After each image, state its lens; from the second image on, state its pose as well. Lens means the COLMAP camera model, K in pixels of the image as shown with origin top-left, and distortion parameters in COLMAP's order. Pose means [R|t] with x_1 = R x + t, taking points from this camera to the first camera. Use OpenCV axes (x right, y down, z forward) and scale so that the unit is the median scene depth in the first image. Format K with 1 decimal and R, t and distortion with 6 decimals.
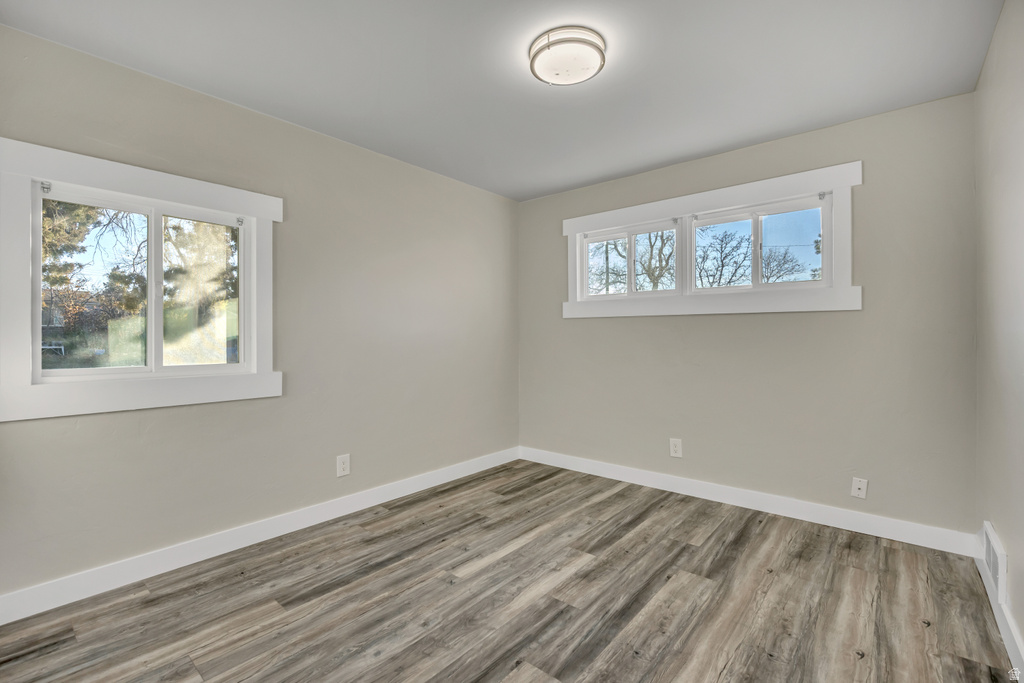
lens RADIAL K [[452.0, 0, 509.8], [0, 452.0, 339.1], [0, 0, 1]] dist [-0.019081, -0.000043]
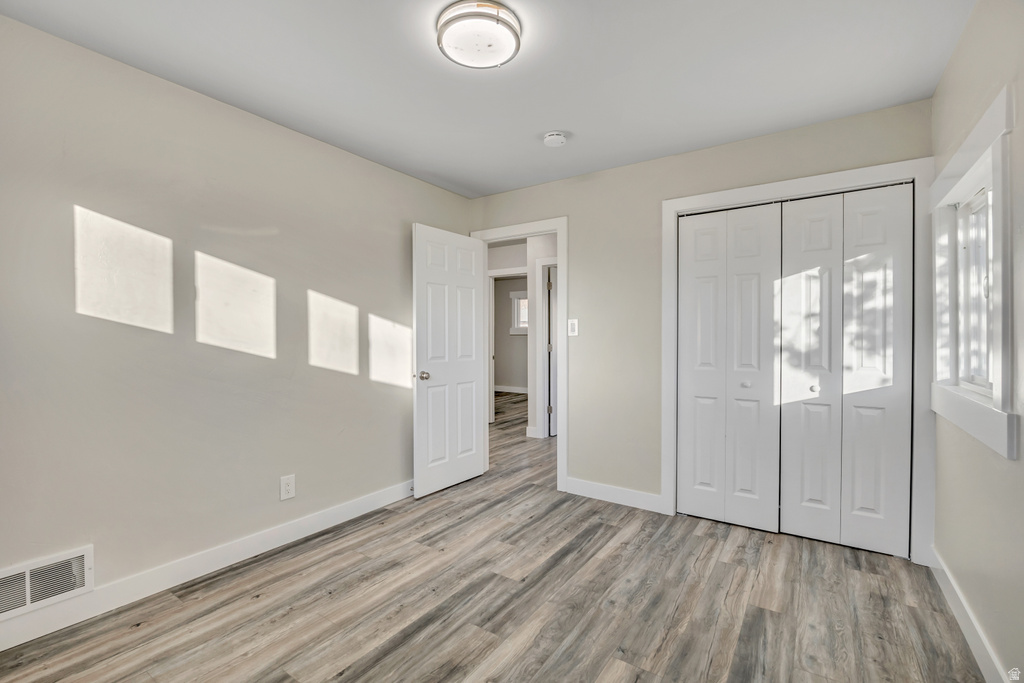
lens RADIAL K [[452.0, 0, 509.8], [0, 452.0, 339.1], [0, 0, 1]] dist [-0.019081, -0.000043]
pose [[-0.993943, 0.004852, -0.109791, 0.178218], [0.004153, 0.999970, 0.006593, -0.028158], [0.109819, 0.006097, -0.993933, 2.016059]]
